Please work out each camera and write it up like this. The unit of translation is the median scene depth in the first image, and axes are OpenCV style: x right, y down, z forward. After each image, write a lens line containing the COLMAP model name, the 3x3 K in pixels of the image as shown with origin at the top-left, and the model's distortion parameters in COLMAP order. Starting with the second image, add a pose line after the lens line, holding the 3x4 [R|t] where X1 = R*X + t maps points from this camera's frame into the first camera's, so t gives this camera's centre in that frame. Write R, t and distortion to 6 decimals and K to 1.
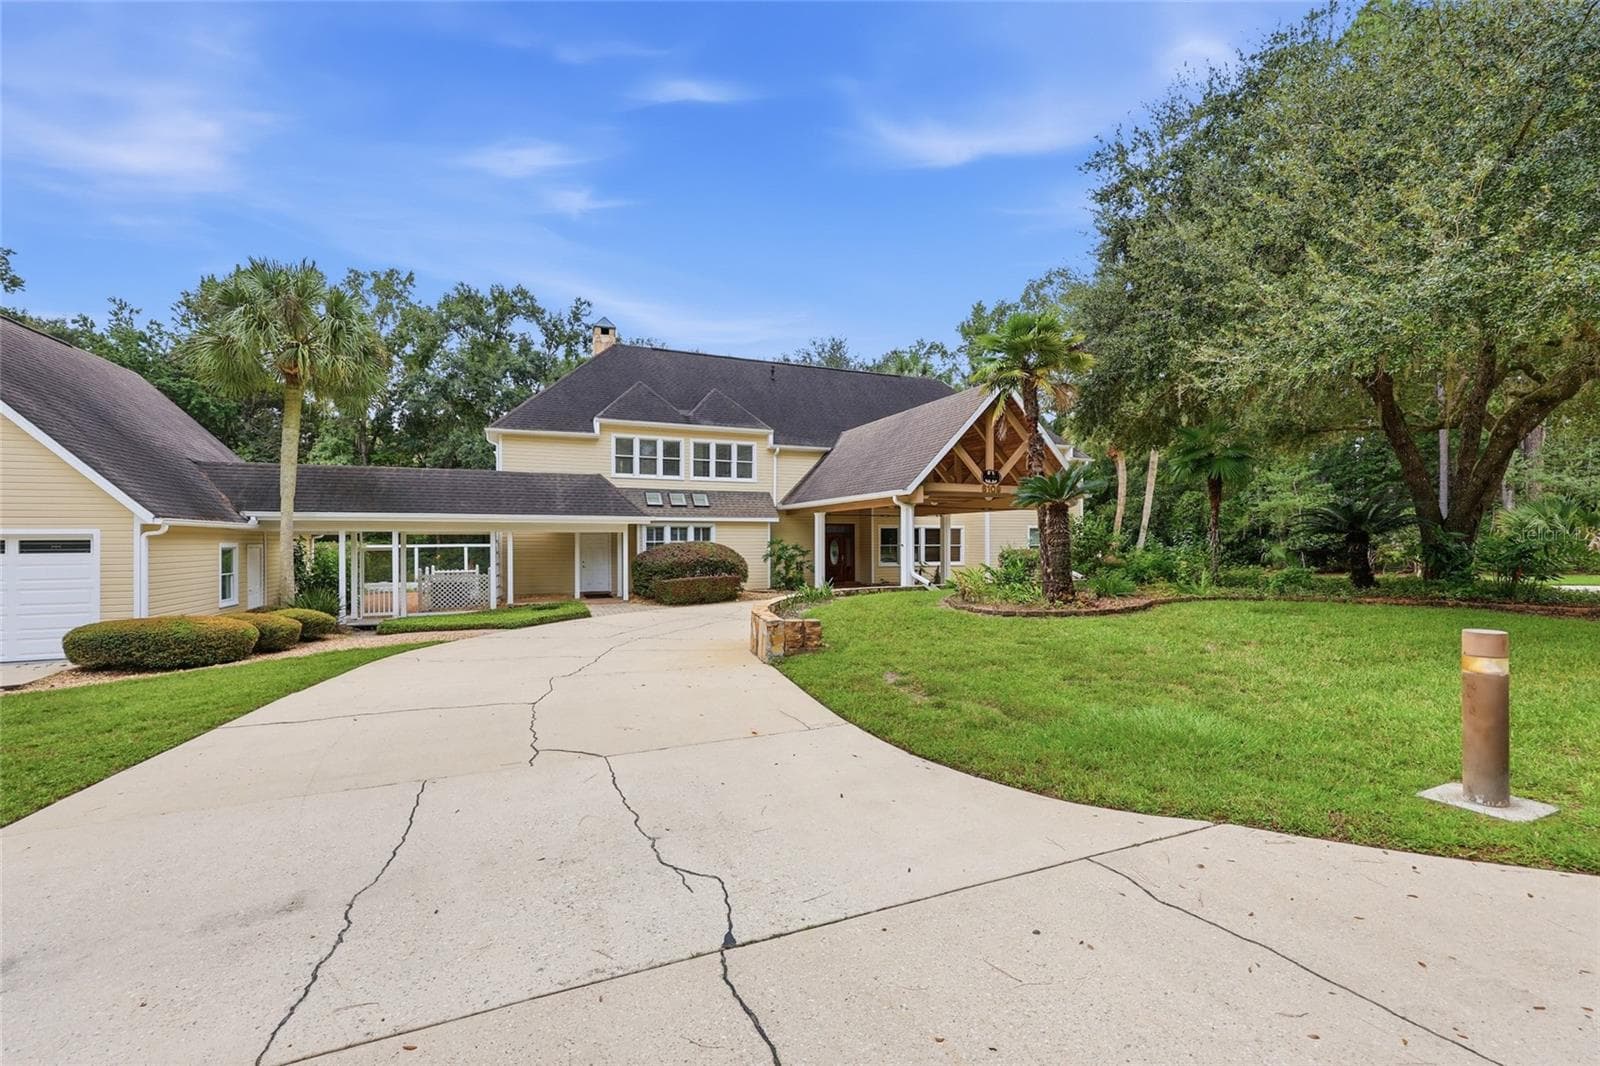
lens RADIAL K [[698.3, 0, 801.6], [0, 698.3, 532.2], [0, 0, 1]] dist [0.000215, -0.000225]
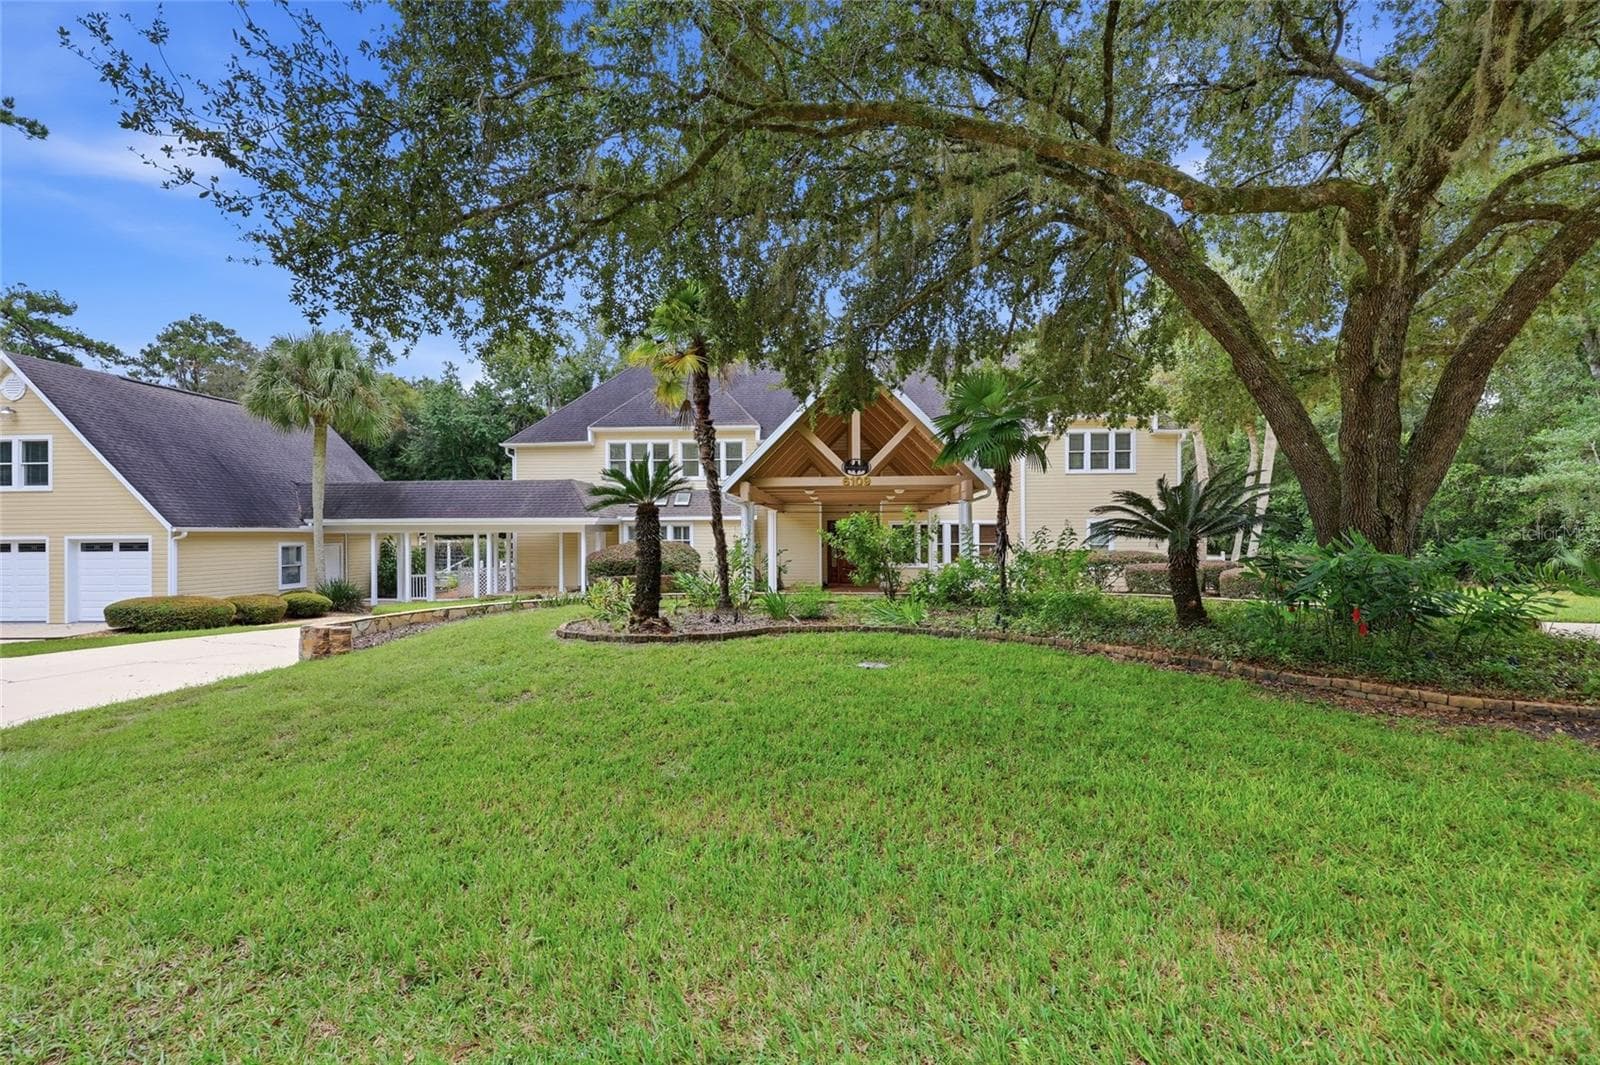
lens RADIAL K [[698.3, 0, 785.0], [0, 698.3, 538.7], [0, 0, 1]] dist [0.000215, -0.000225]
pose [[0.894642, -0.000847, -0.446783, 0.504020], [0.009179, 0.999822, 0.016484, -0.004936], [0.446690, -0.018848, 0.894490, 0.169676]]
